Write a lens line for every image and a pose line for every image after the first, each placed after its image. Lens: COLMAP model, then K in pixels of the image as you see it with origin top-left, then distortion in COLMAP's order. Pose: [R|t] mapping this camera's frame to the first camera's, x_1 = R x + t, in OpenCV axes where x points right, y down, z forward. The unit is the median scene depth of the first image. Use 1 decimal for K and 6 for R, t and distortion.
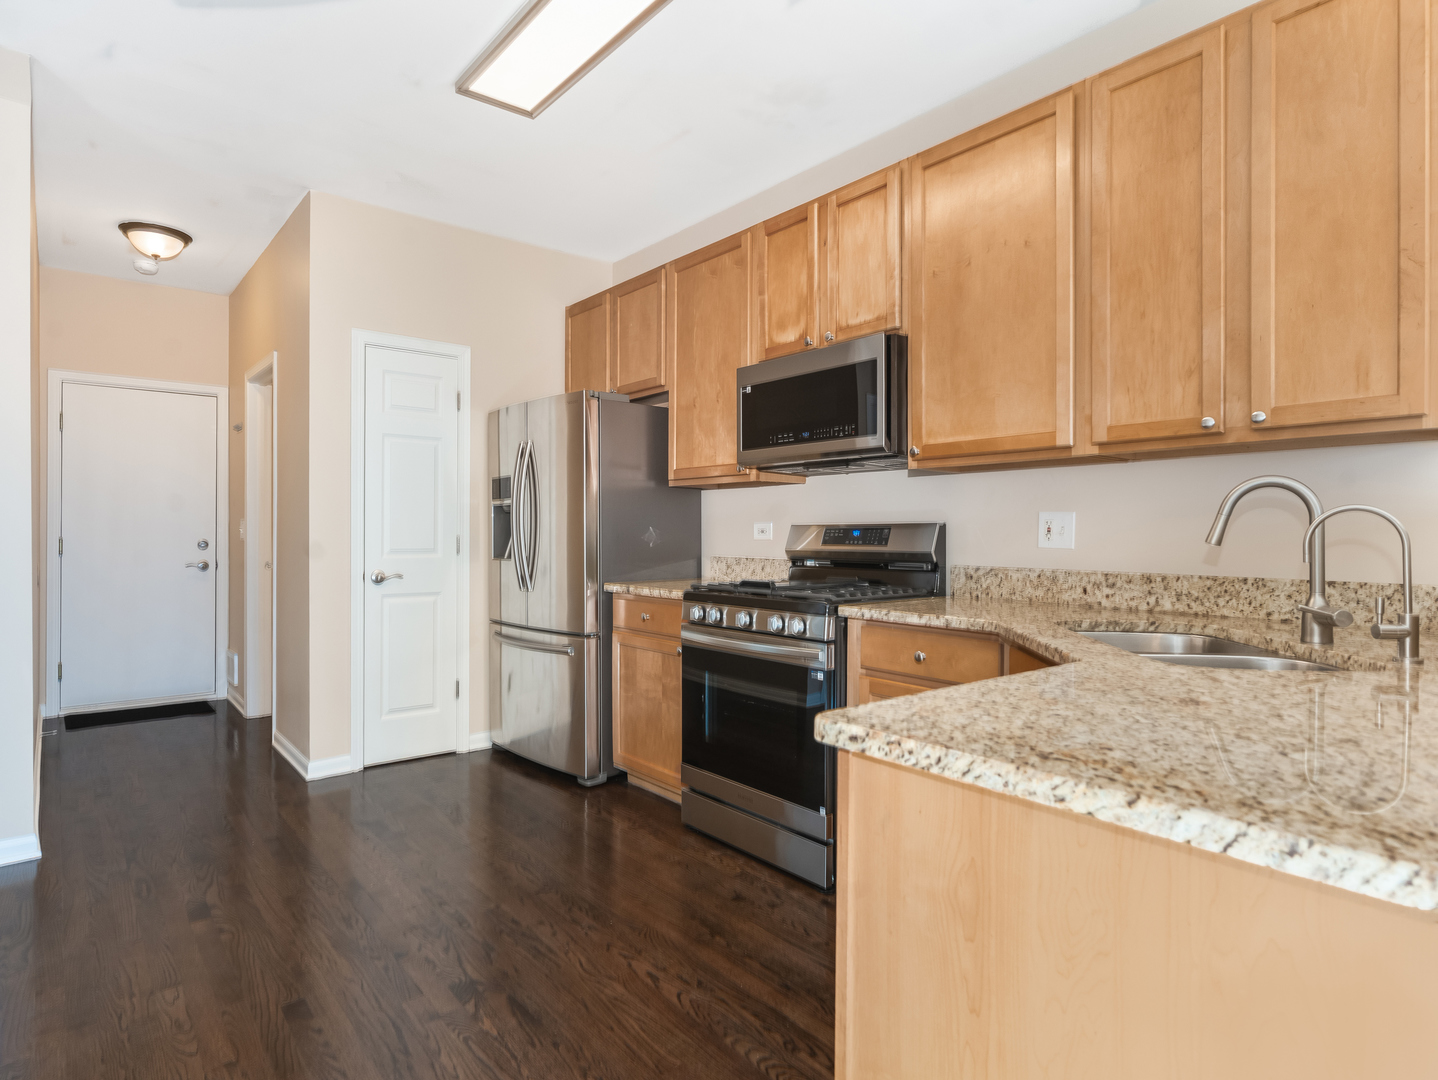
lens RADIAL K [[781.3, 0, 717.1], [0, 781.3, 529.8], [0, 0, 1]] dist [-0.002217, 0.000989]
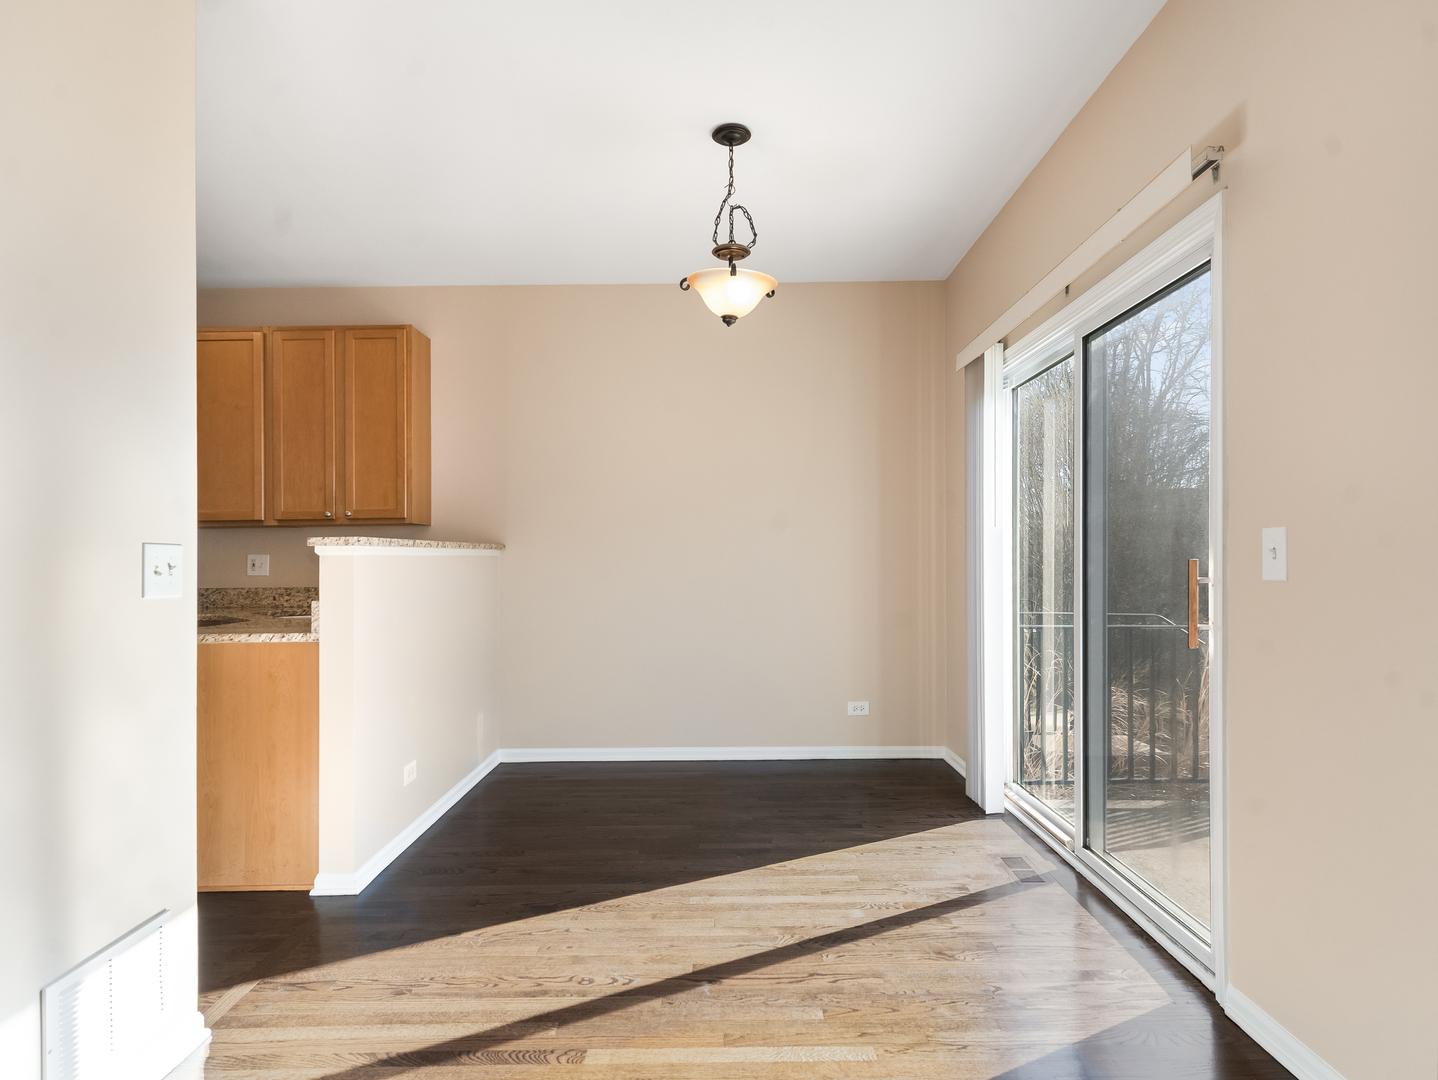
lens RADIAL K [[781.3, 0, 714.8], [0, 781.3, 546.2], [0, 0, 1]] dist [-0.002217, 0.000989]
pose [[0.624079, 0.000464, 0.781361, -0.320506], [0.012179, 0.999873, -0.010321, -0.012032], [-0.781266, 0.015957, 0.623994, -0.974249]]
